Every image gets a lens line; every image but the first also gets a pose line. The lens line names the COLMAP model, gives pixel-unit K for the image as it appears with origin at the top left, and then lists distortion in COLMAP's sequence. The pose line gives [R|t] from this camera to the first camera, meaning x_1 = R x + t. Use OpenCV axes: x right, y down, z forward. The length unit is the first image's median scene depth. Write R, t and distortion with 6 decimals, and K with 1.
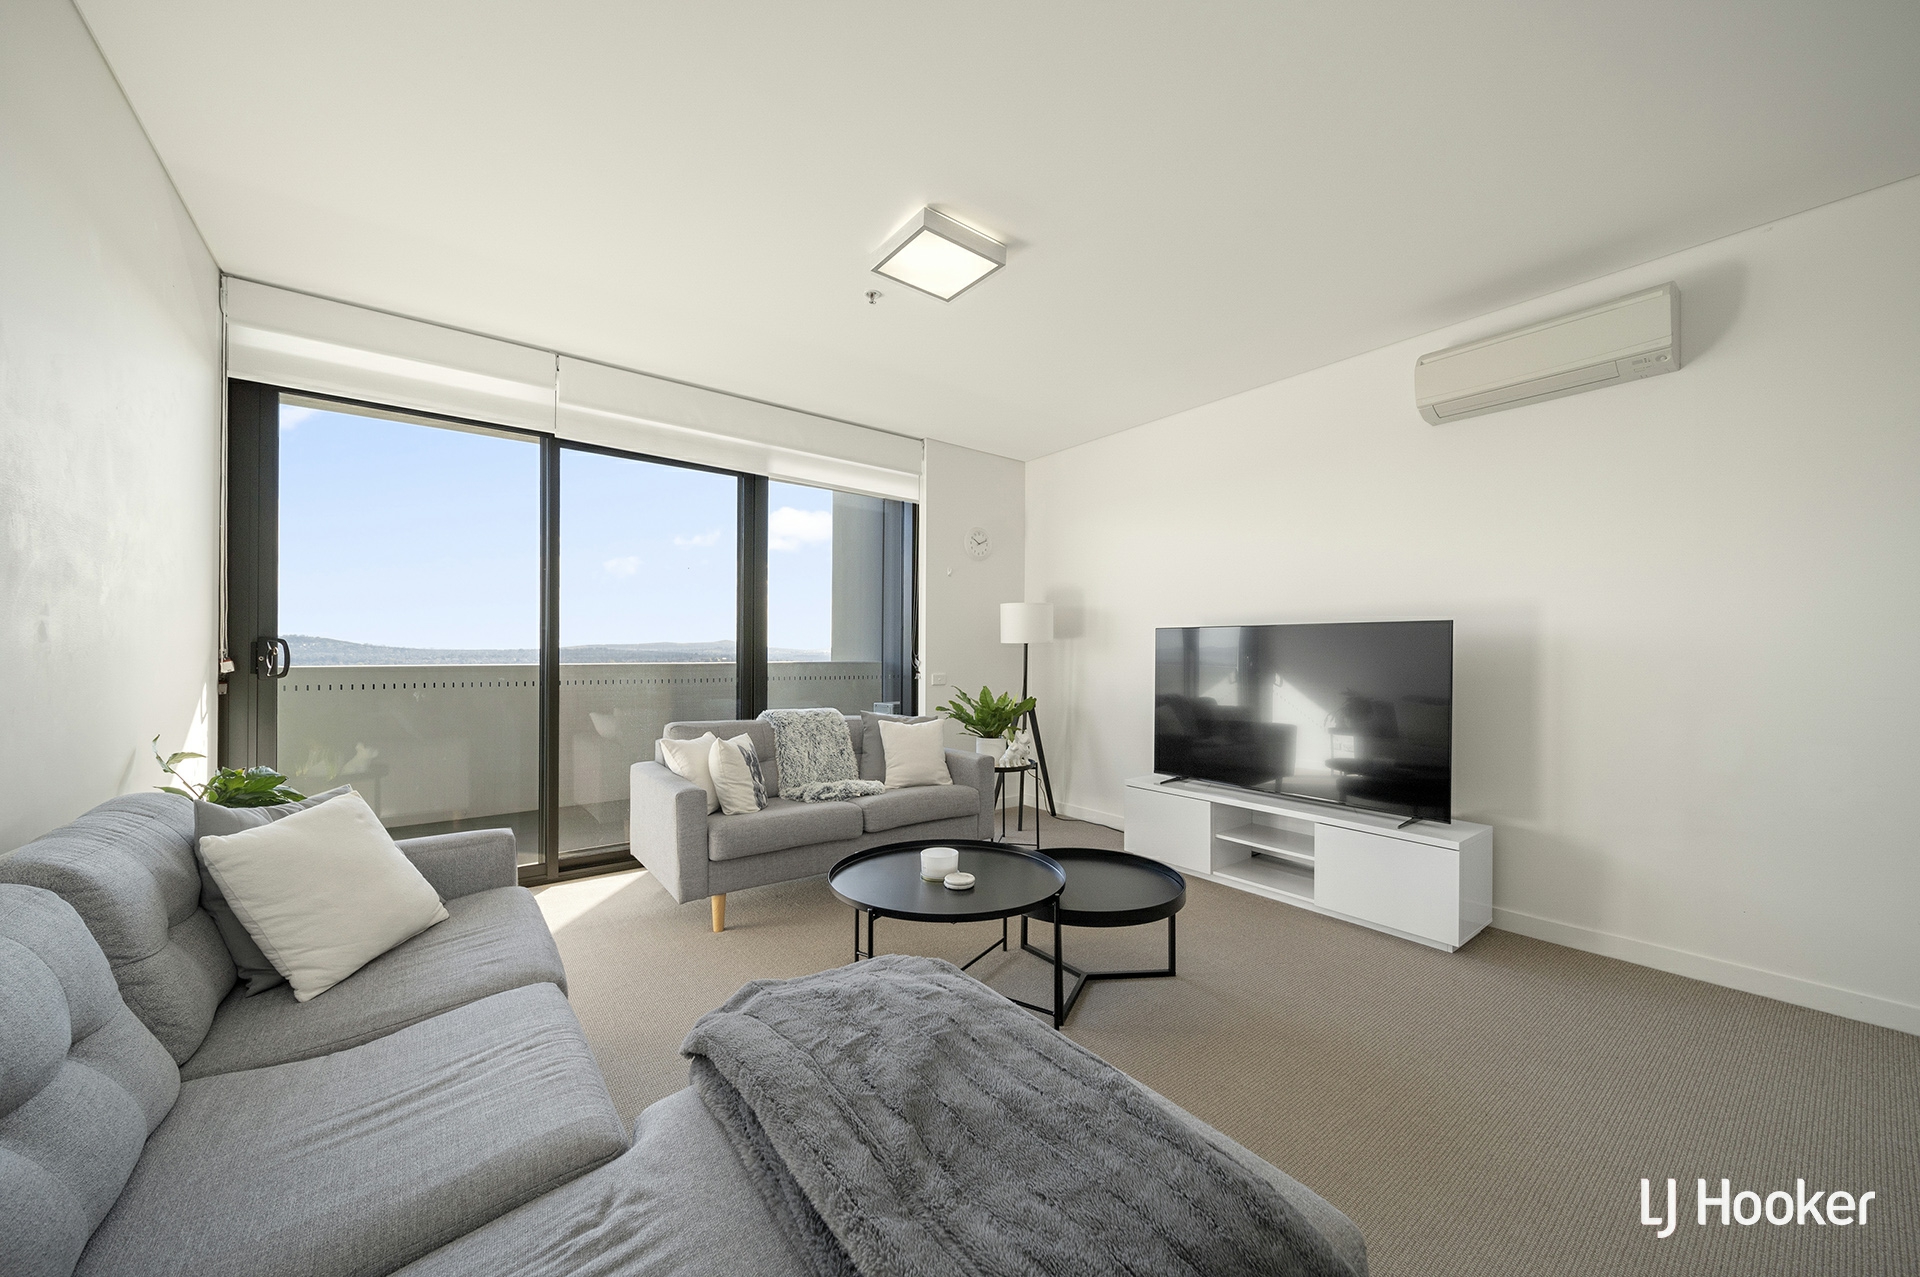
lens RADIAL K [[688.2, 0, 963.4], [0, 688.2, 656.5], [0, 0, 1]] dist [-0.000436, -0.000082]
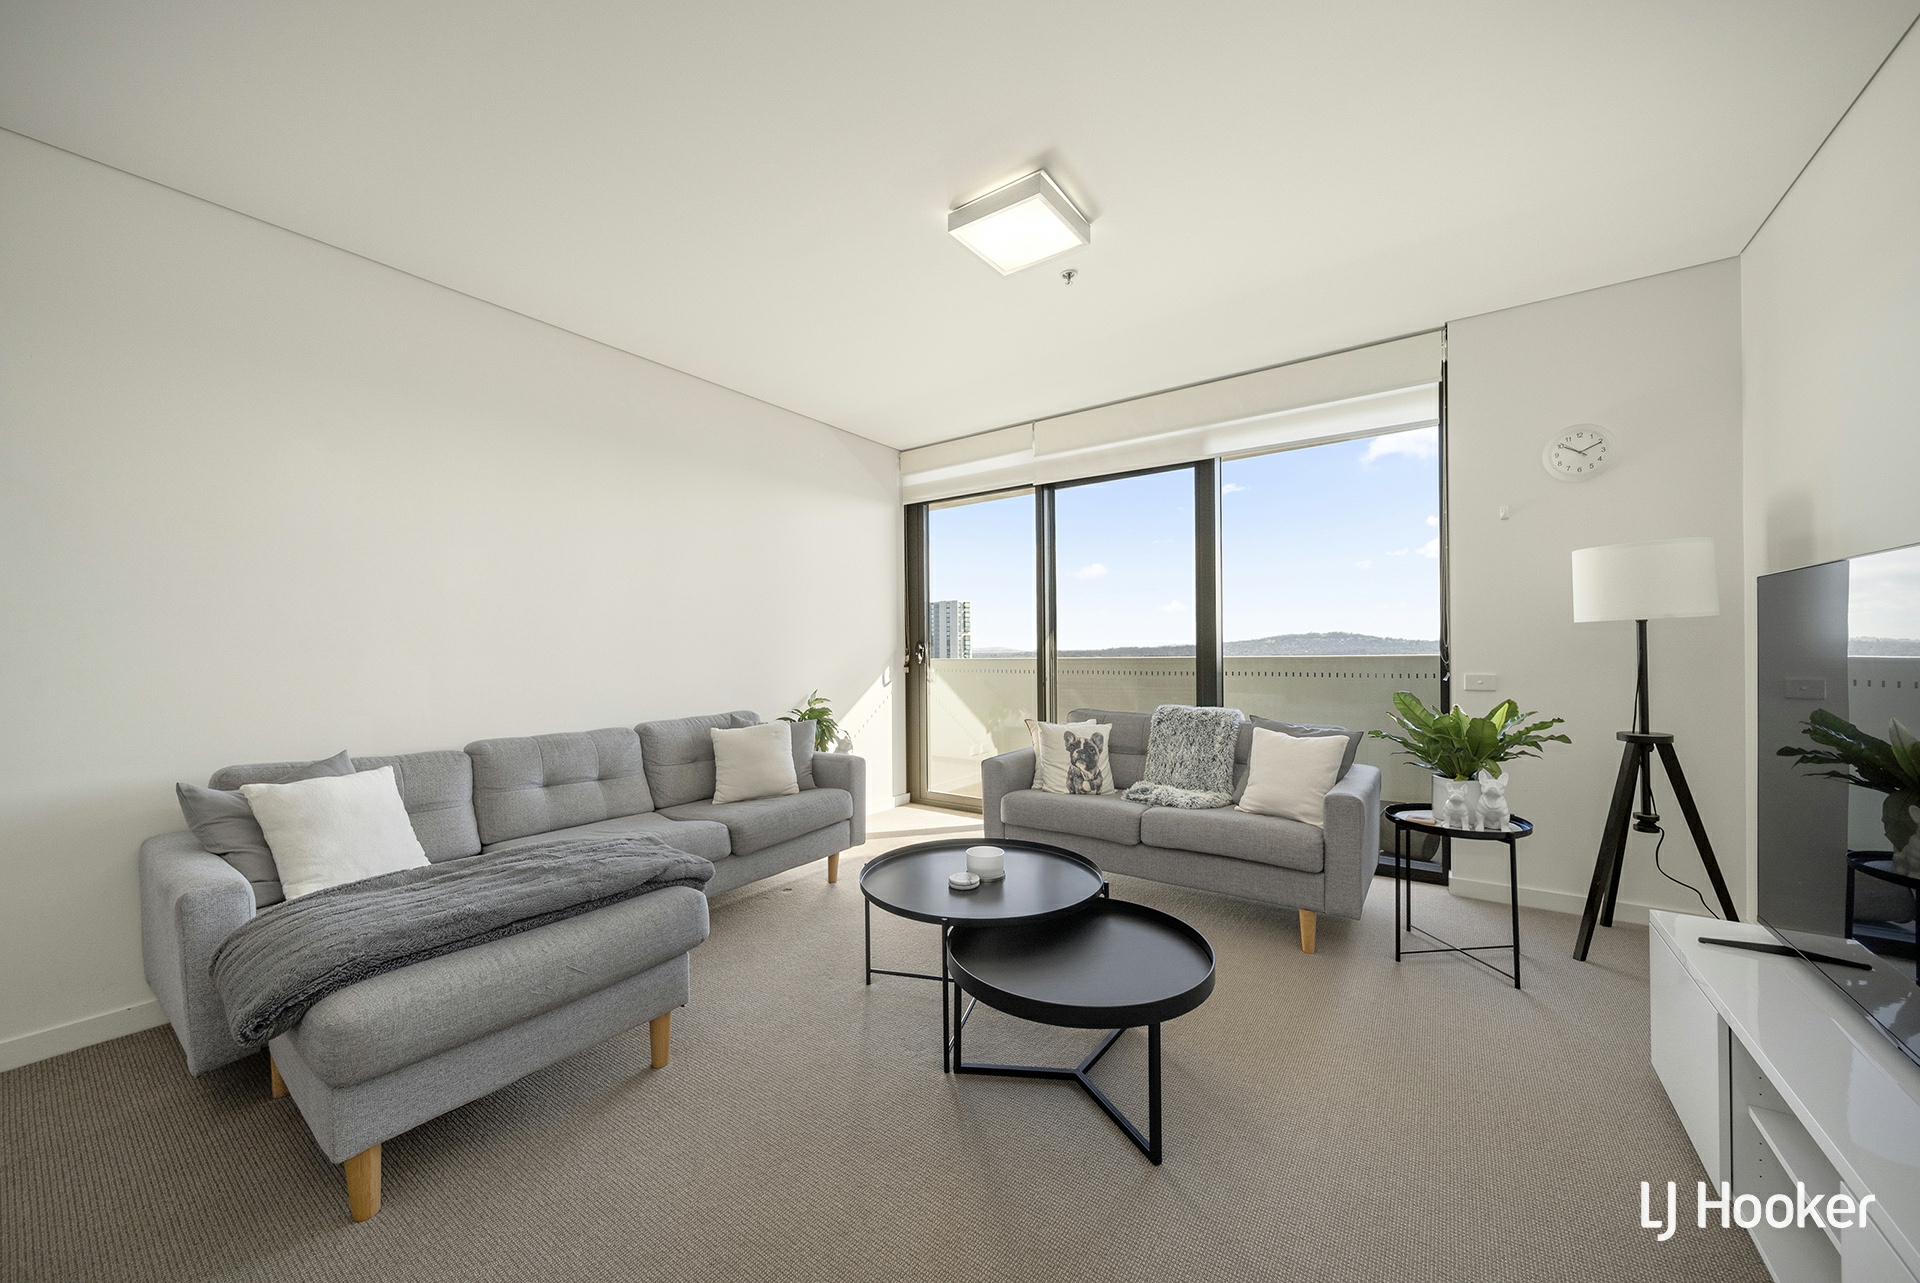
lens RADIAL K [[686.8, 0, 967.5], [0, 686.8, 647.7], [0, 0, 1]] dist [0.000093, -0.000100]
pose [[0.291290, -0.010311, -0.956579, 0.600455], [0.009350, 0.999925, -0.007931, 0.002501], [0.956589, -0.006633, 0.291365, 0.468776]]
